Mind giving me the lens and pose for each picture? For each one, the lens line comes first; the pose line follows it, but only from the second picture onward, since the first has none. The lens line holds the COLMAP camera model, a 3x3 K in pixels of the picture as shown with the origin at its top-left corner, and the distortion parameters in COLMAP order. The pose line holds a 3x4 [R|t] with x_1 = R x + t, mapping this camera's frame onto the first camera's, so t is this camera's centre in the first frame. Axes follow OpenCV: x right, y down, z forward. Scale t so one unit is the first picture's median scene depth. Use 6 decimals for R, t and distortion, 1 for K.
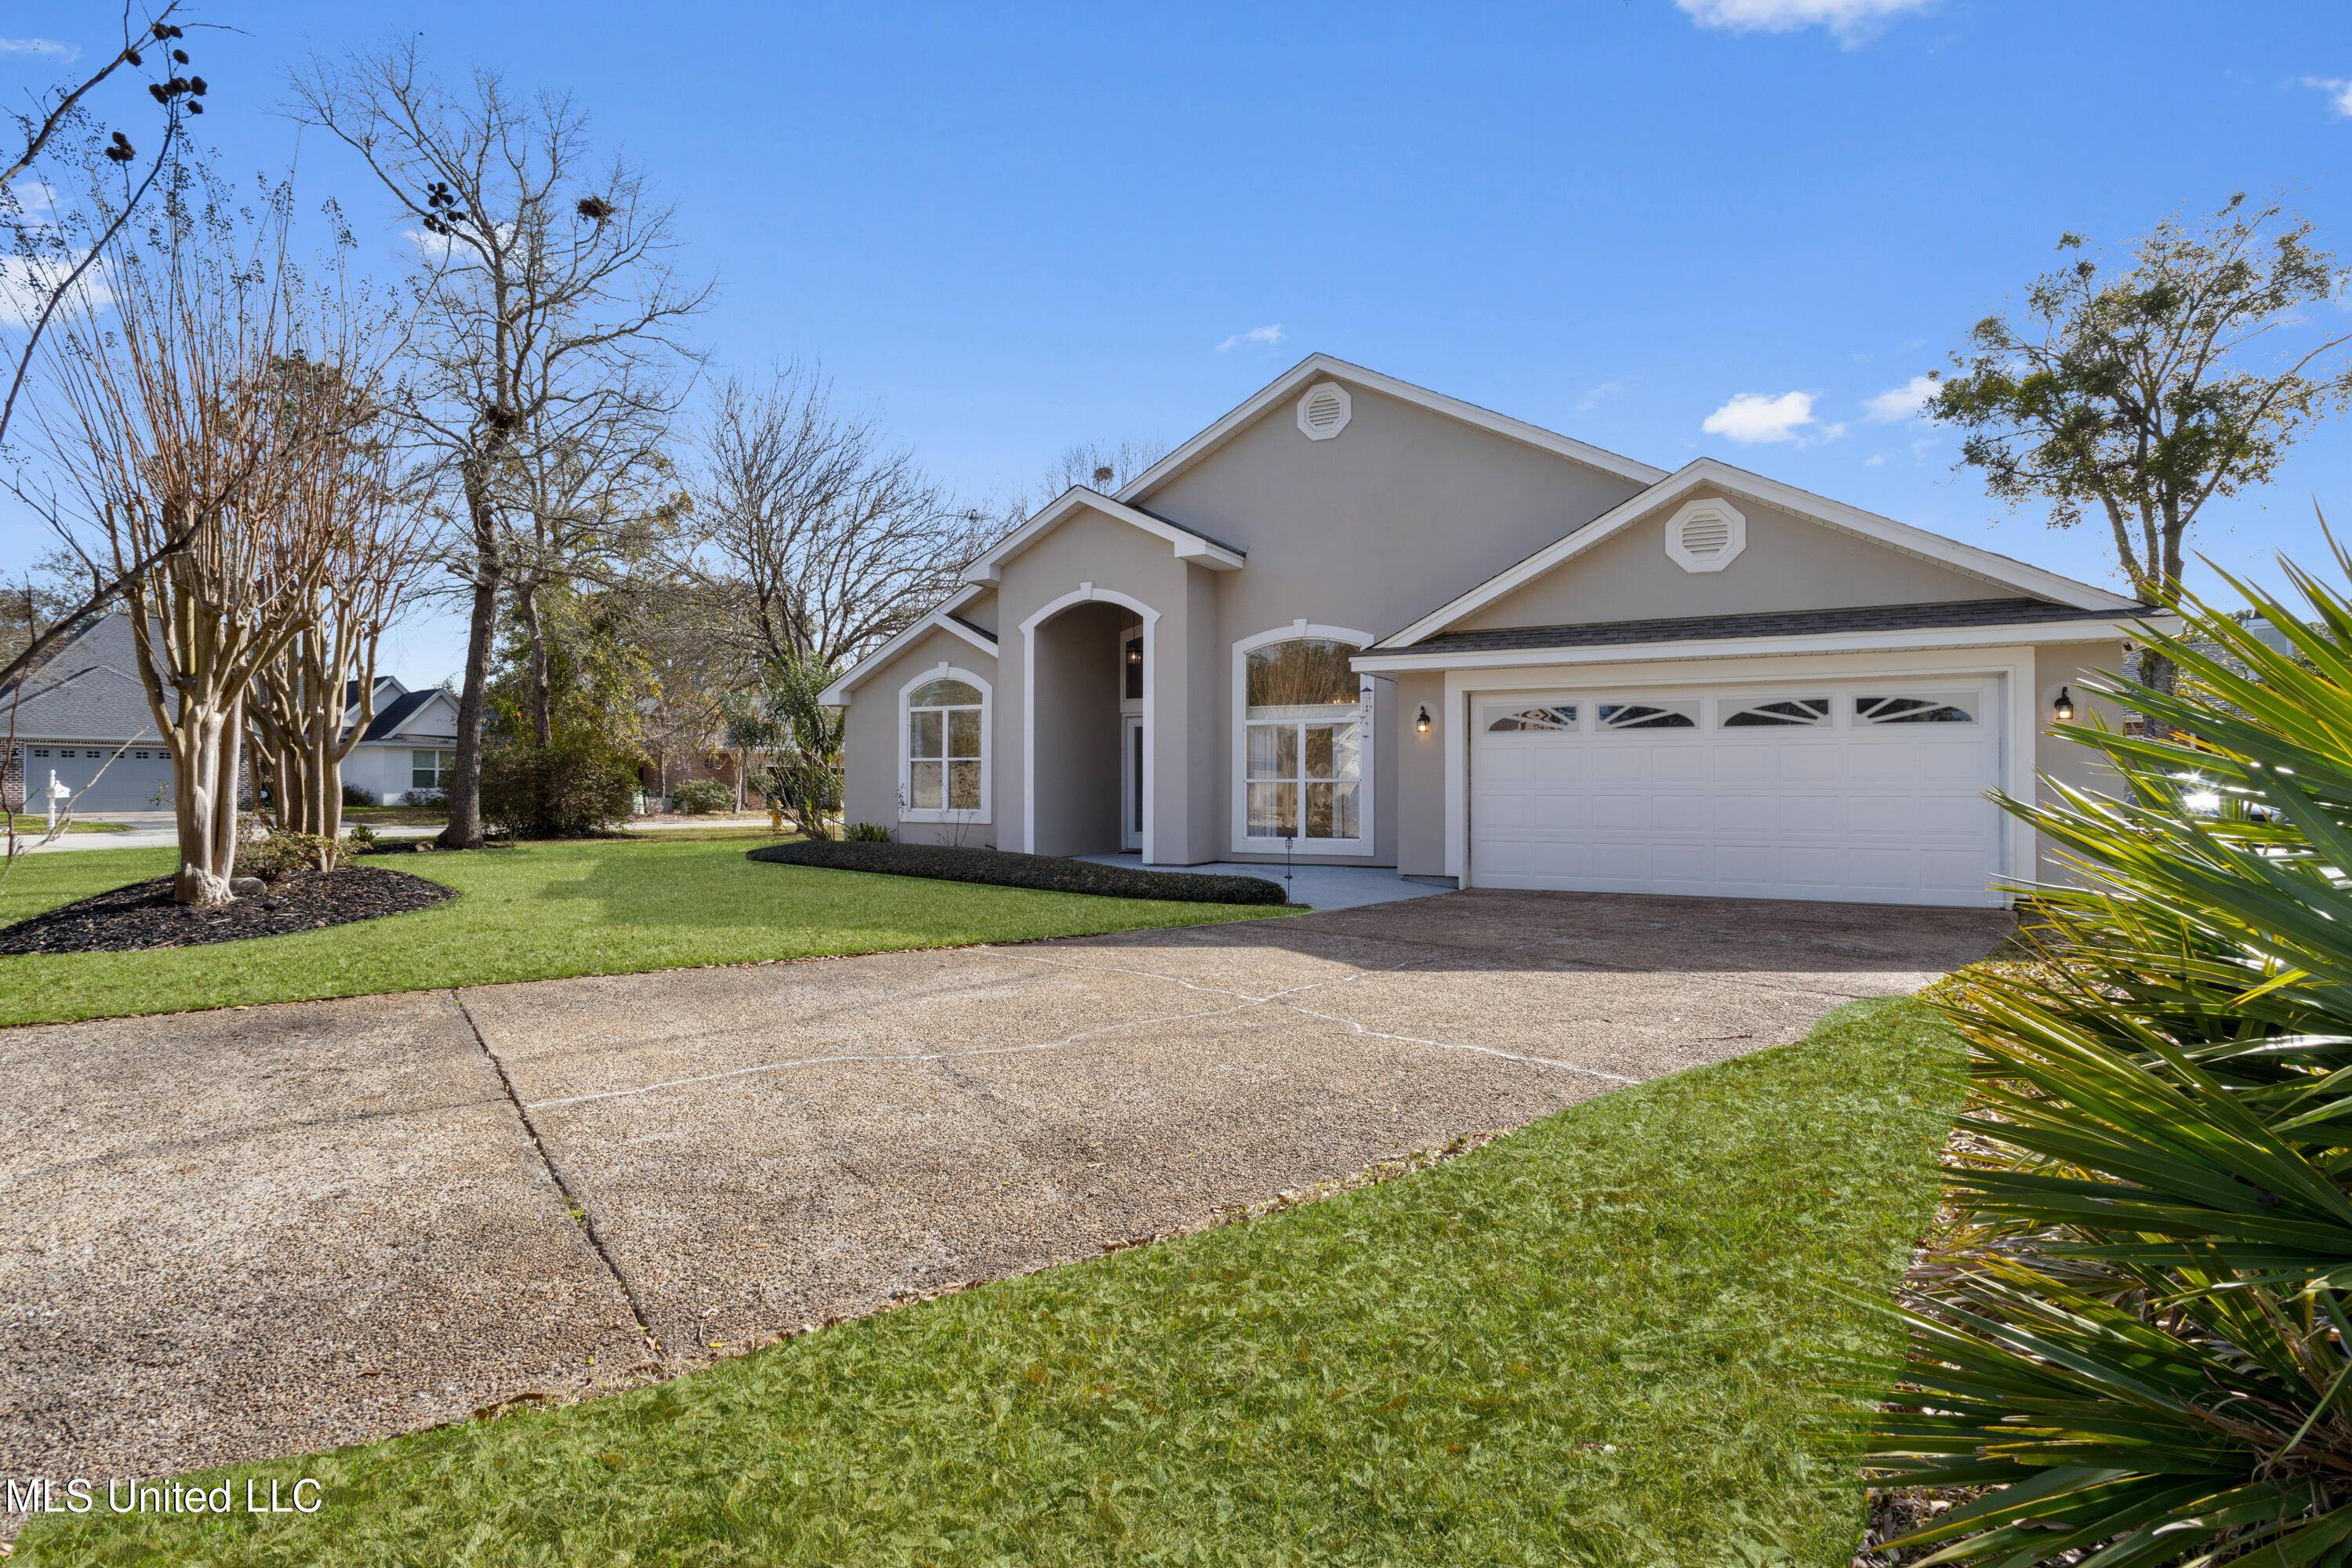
lens RADIAL K [[1145.2, 0, 1176.9], [0, 1145.2, 785.8], [0, 0, 1]] dist [0.004358, 0.000449]
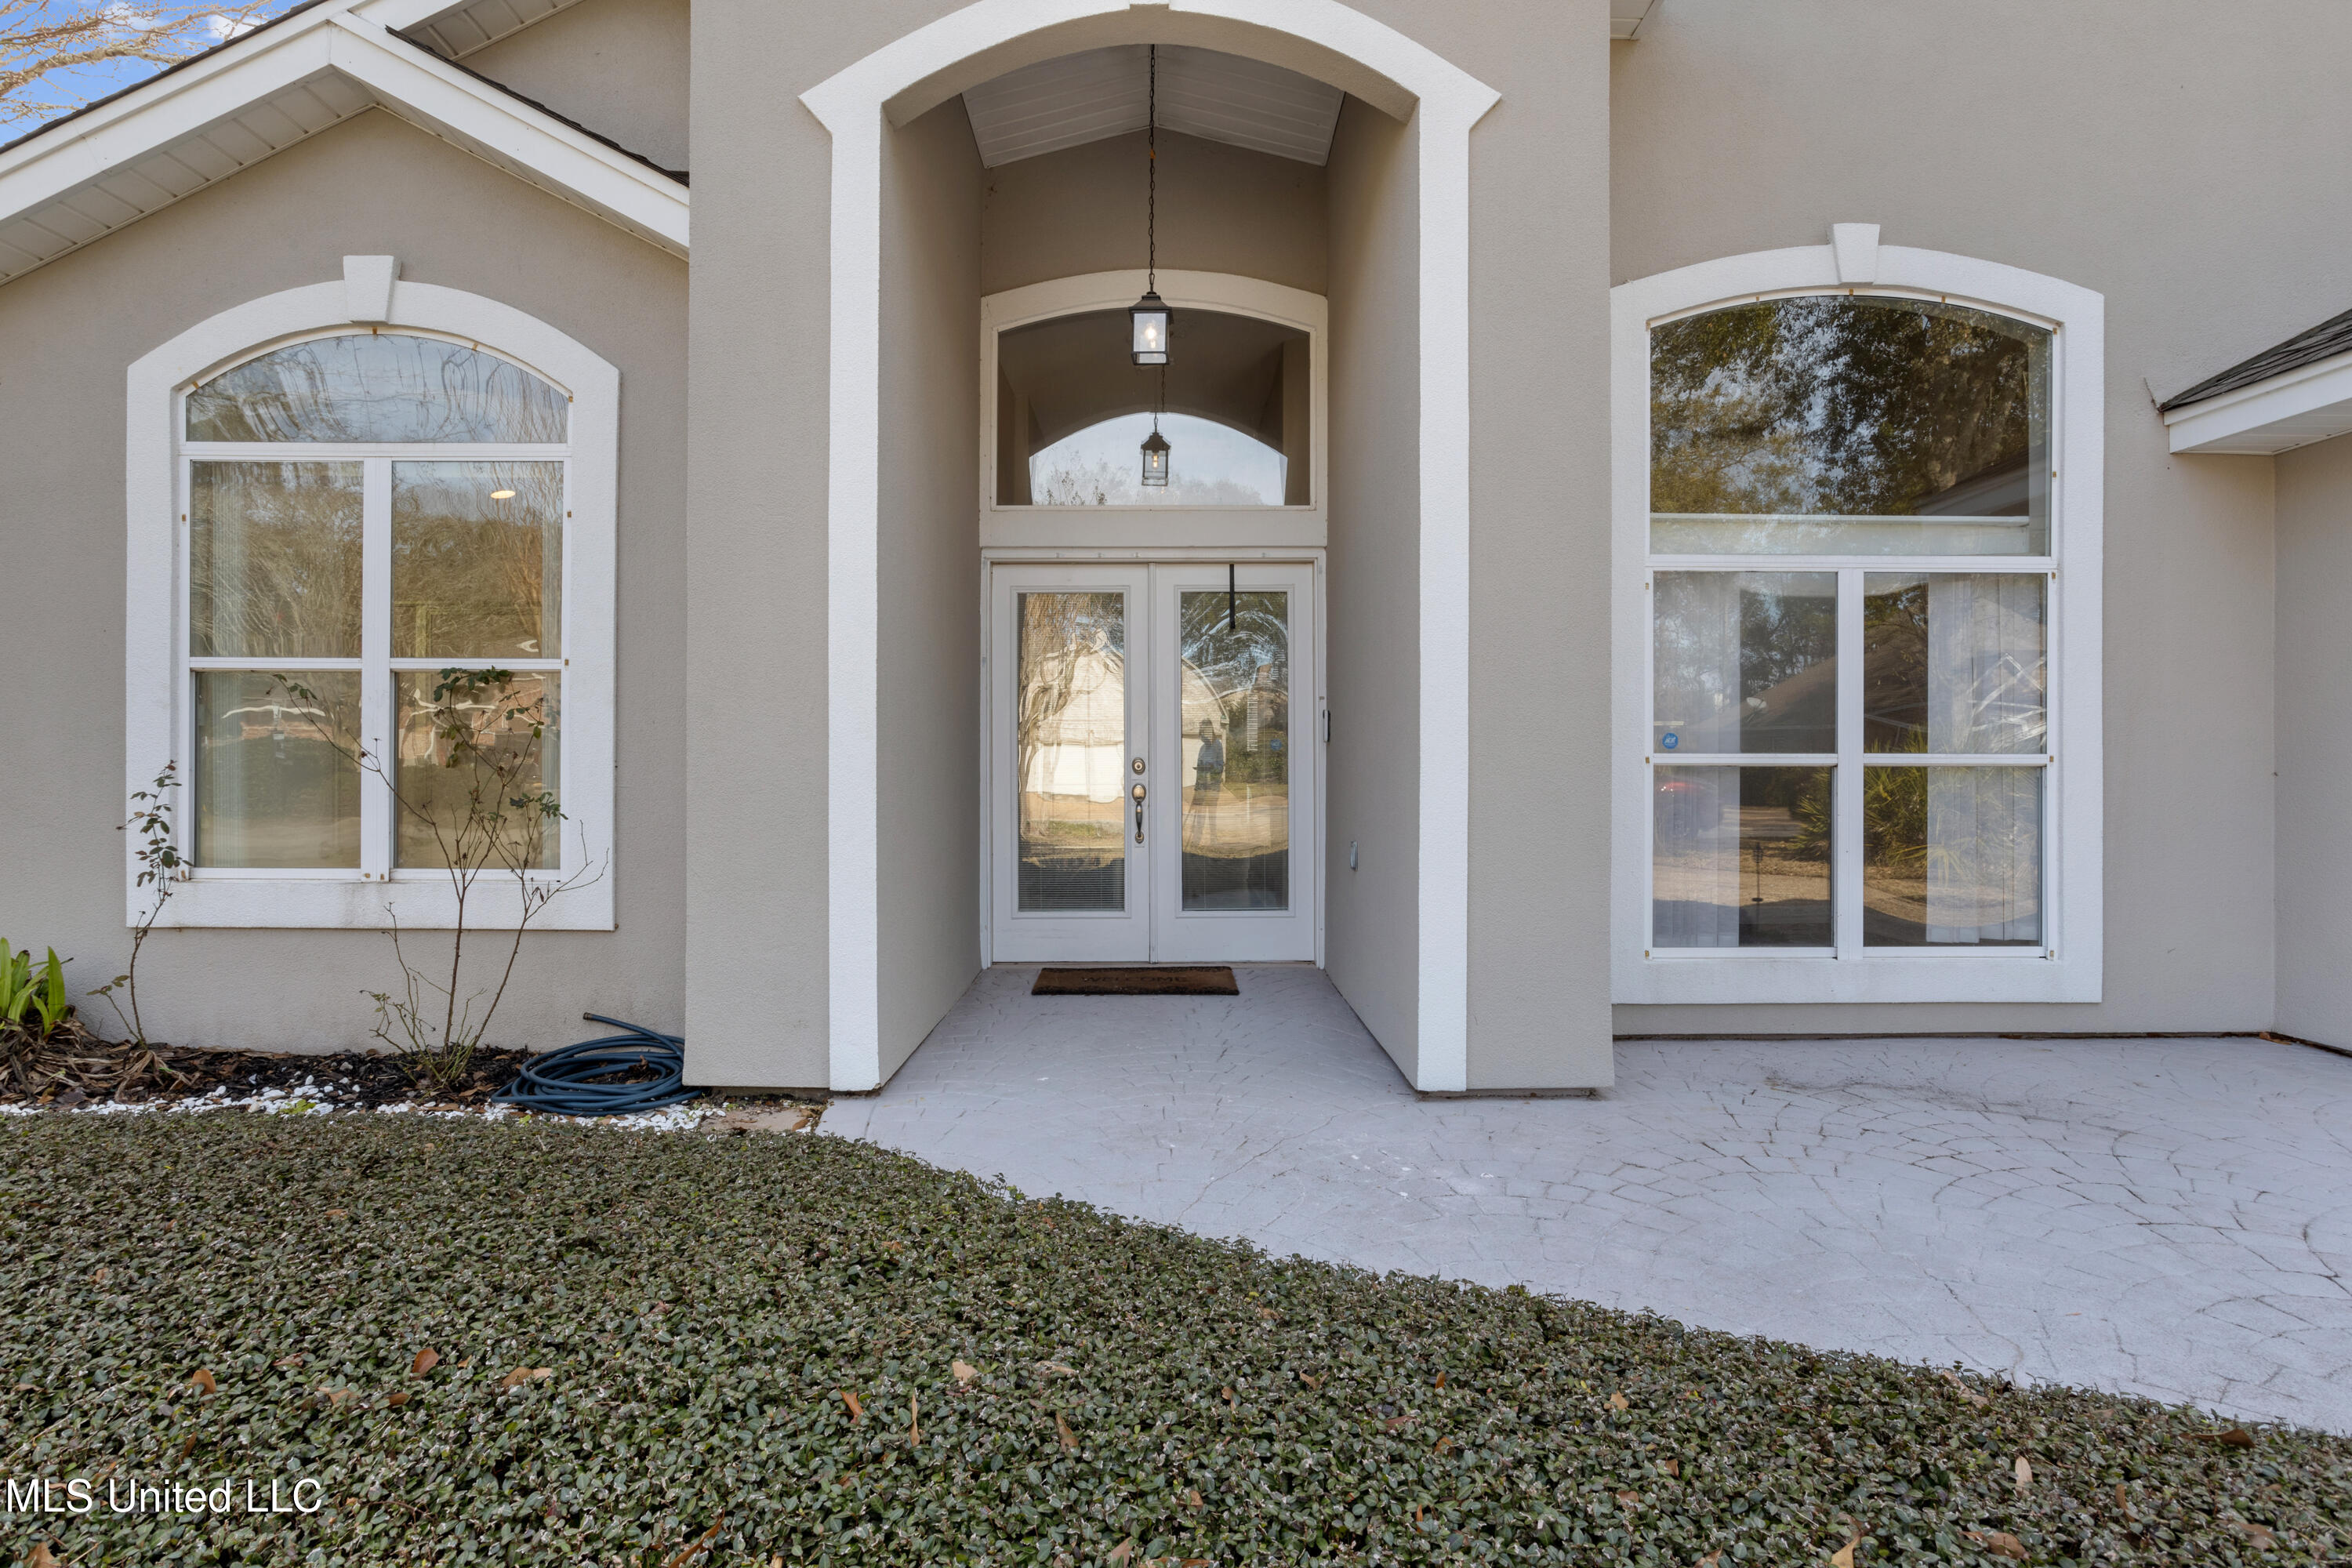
lens RADIAL K [[1373.1, 0, 1177.3], [0, 1373.1, 780.9], [0, 0, 1]] dist [0.001797, 0.000375]
pose [[0.875980, -0.000872, 0.482346, -0.198368], [-0.002346, 0.999979, 0.006068, -0.001056], [-0.482341, -0.006447, 0.875960, 0.679287]]
